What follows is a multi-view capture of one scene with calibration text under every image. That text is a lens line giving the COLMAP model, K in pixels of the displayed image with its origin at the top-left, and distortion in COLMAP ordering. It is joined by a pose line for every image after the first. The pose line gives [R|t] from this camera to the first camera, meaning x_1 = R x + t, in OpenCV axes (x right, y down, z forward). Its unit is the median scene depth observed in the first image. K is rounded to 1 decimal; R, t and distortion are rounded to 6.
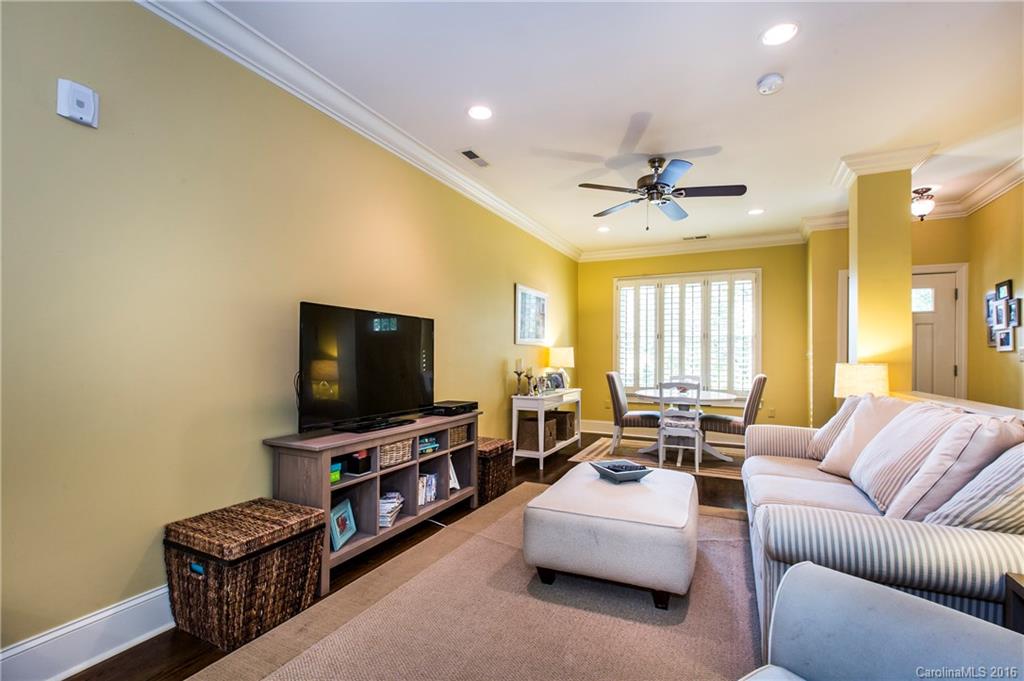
lens RADIAL K [[471.5, 0, 516.2], [0, 471.5, 345.9], [0, 0, 1]] dist [-0.000725, 0.000053]
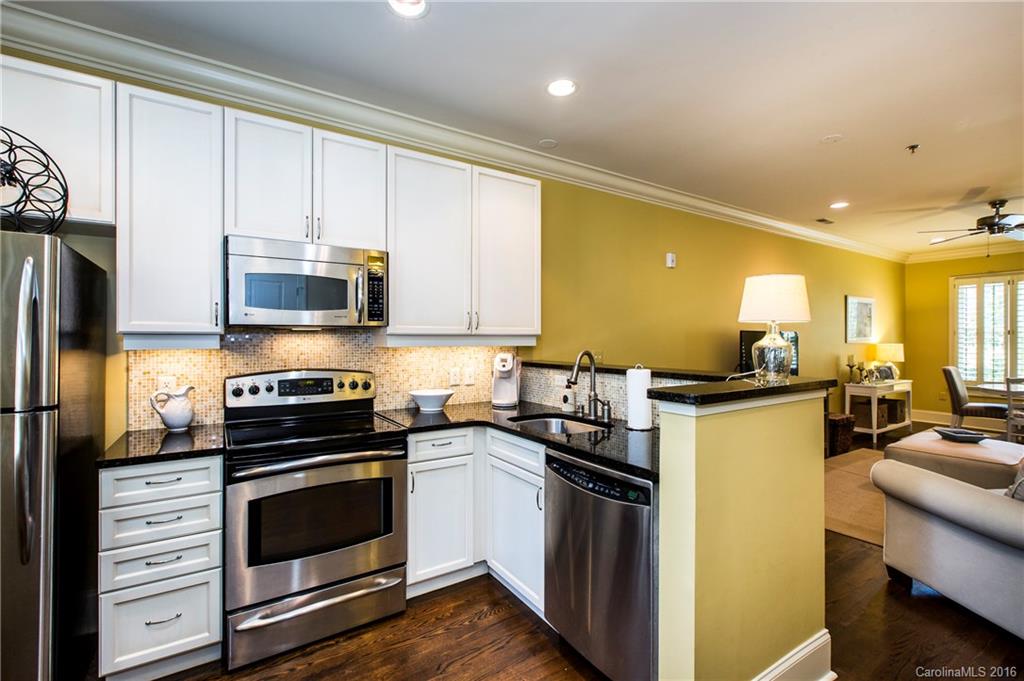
lens RADIAL K [[456.3, 0, 512.9], [0, 456.3, 337.0], [0, 0, 1]] dist [-0.001833, -0.000291]
pose [[0.849292, -0.007335, -0.527873, -0.109336], [0.014017, 0.999864, 0.008658, -0.040834], [0.527738, -0.014753, 0.849279, -0.481919]]
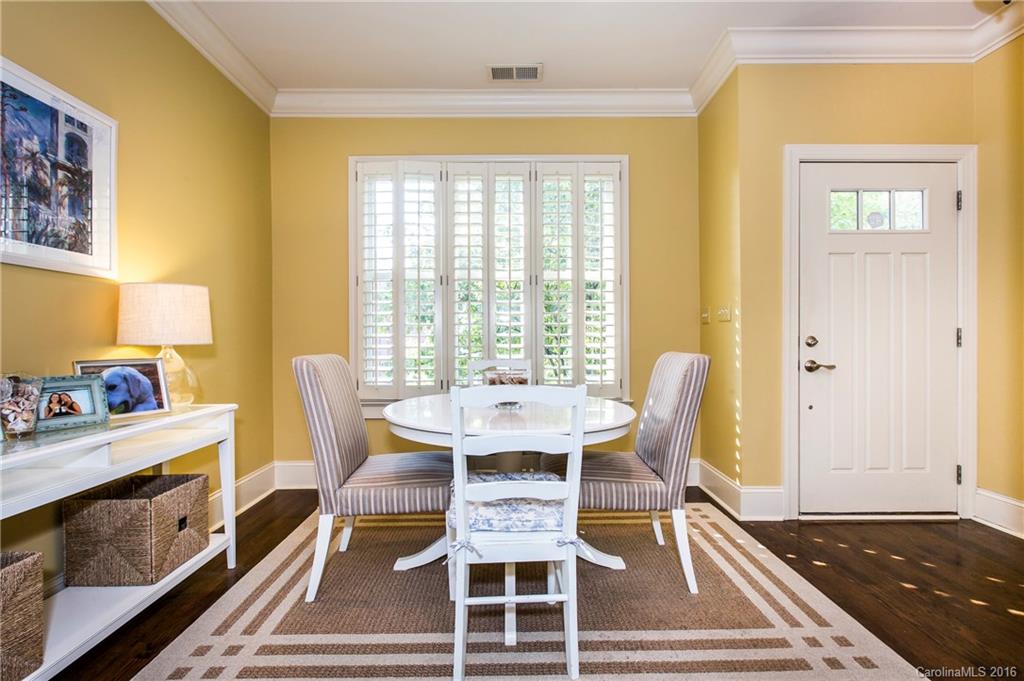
lens RADIAL K [[471.5, 0, 516.2], [0, 471.5, 345.9], [0, 0, 1]] dist [-0.000725, 0.000053]
pose [[0.898737, -0.013958, 0.438266, 0.189154], [0.002915, 0.999661, 0.025858, 0.041136], [-0.438479, -0.021962, 0.898473, 0.642737]]
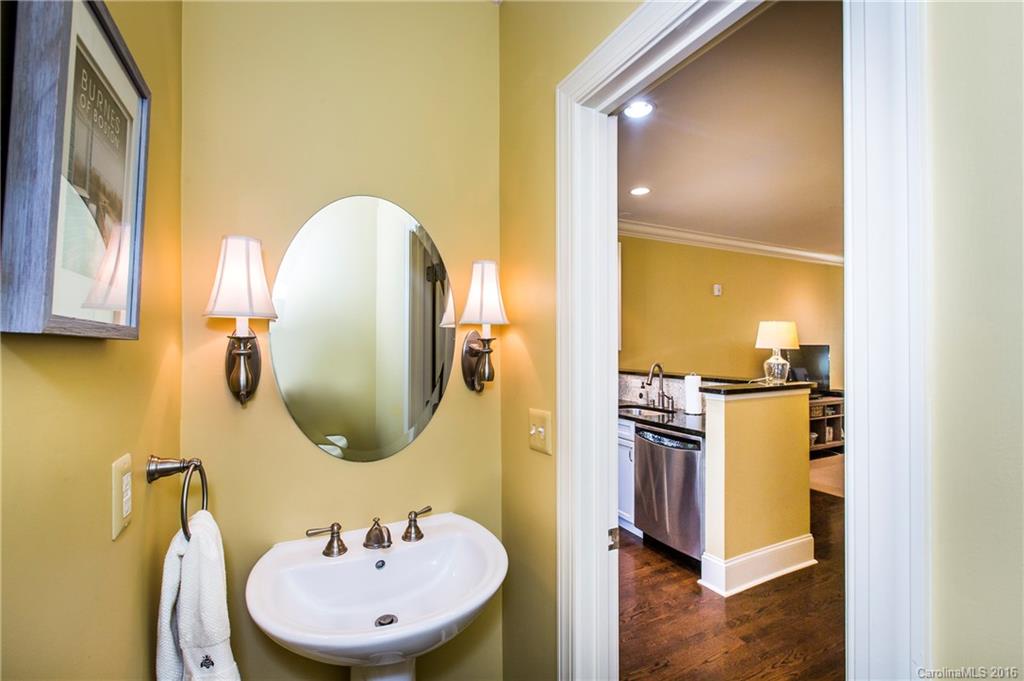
lens RADIAL K [[456.3, 0, 512.9], [0, 456.3, 337.0], [0, 0, 1]] dist [-0.001833, -0.000291]
pose [[0.792850, -0.011955, -0.609300, -0.040917], [0.014137, 0.999899, -0.001223, -0.063527], [0.609253, -0.007643, 0.792939, -0.731221]]
